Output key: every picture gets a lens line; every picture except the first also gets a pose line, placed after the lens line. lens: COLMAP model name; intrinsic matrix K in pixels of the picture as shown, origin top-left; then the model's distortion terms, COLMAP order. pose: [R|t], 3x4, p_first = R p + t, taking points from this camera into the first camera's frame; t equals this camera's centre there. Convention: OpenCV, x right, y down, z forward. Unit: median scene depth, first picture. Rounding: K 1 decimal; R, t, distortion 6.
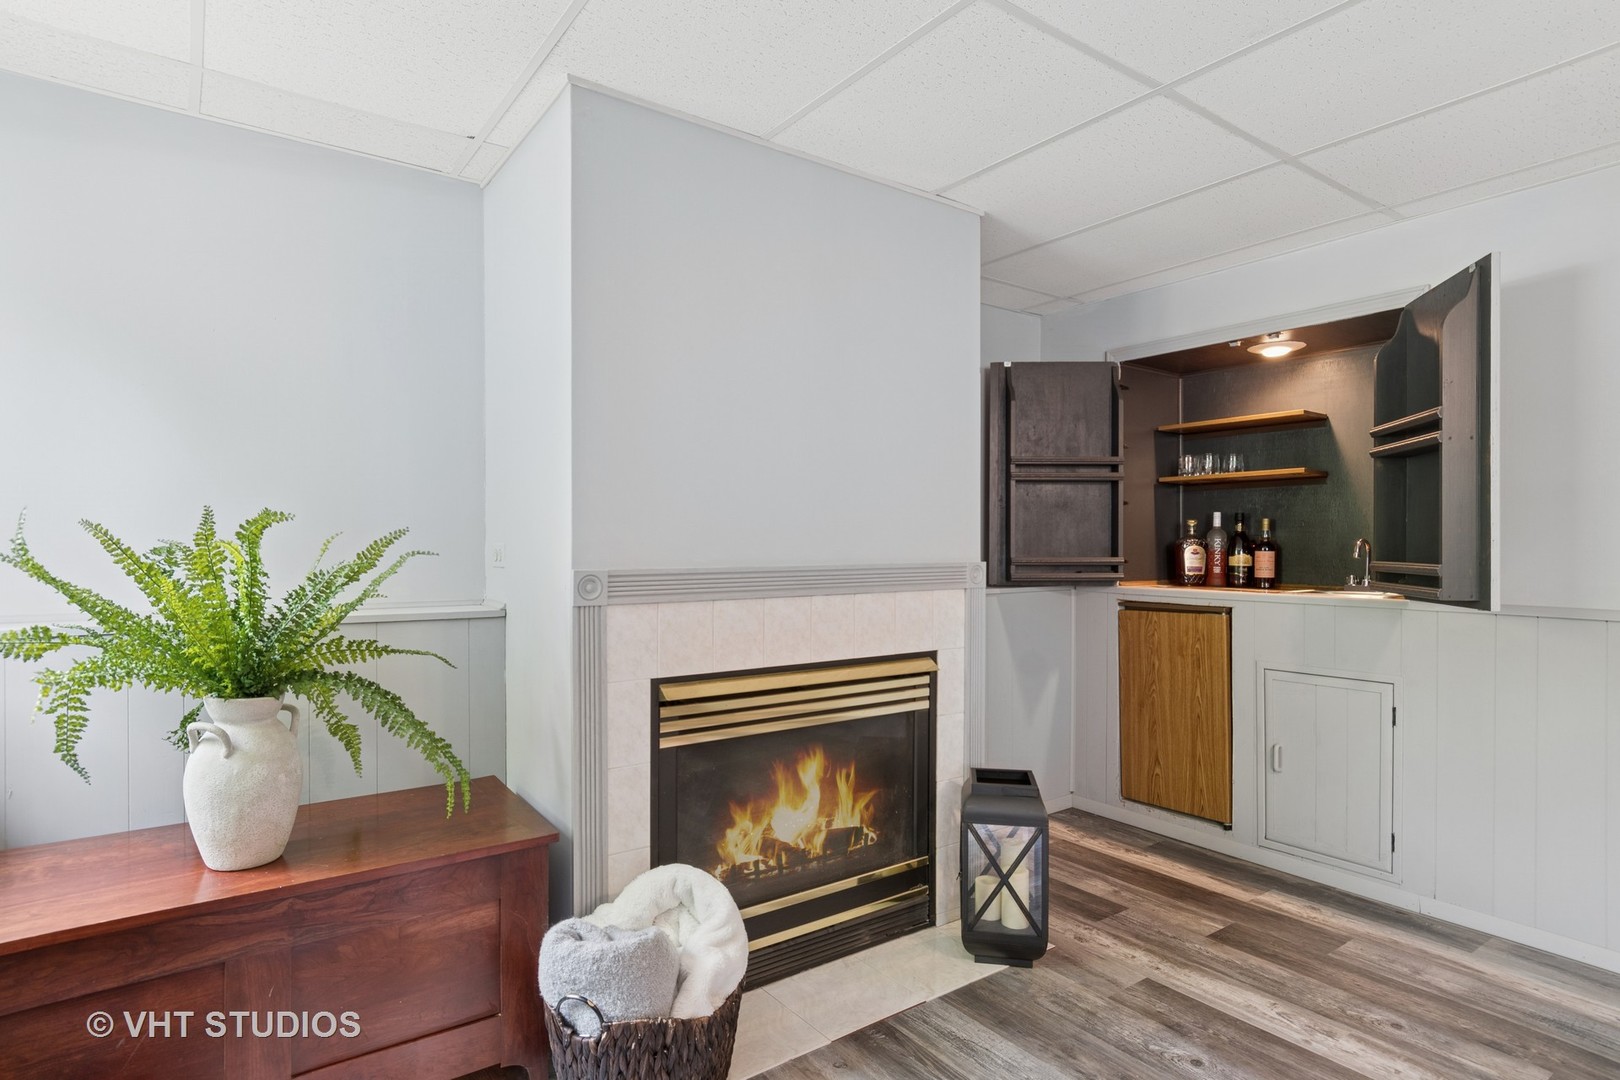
lens RADIAL K [[864.6, 0, 808.8], [0, 864.6, 550.8], [0, 0, 1]] dist [0.003303, -0.000069]
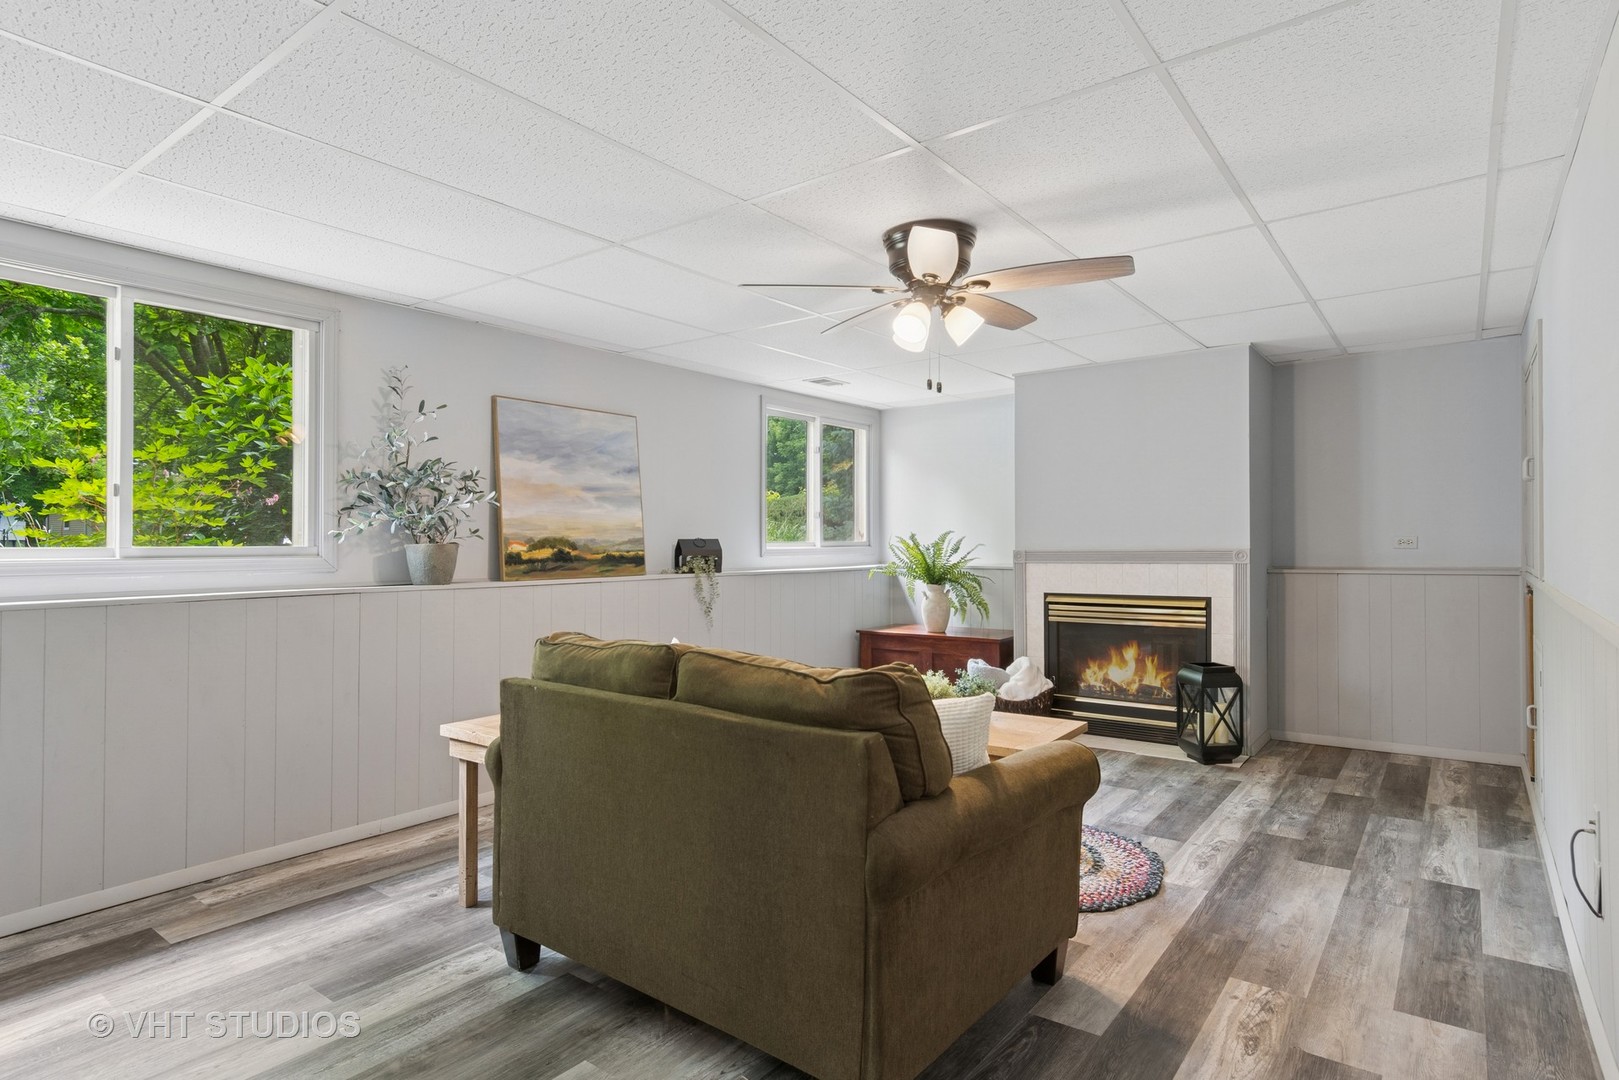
lens RADIAL K [[864.0, 0, 811.6], [0, 864.0, 540.8], [0, 0, 1]] dist [0.003303, -0.000069]
pose [[0.293758, -0.006111, -0.955860, 2.017291], [0.005535, 0.999974, -0.004692, 0.001861], [0.955864, -0.003912, 0.293785, -0.404232]]
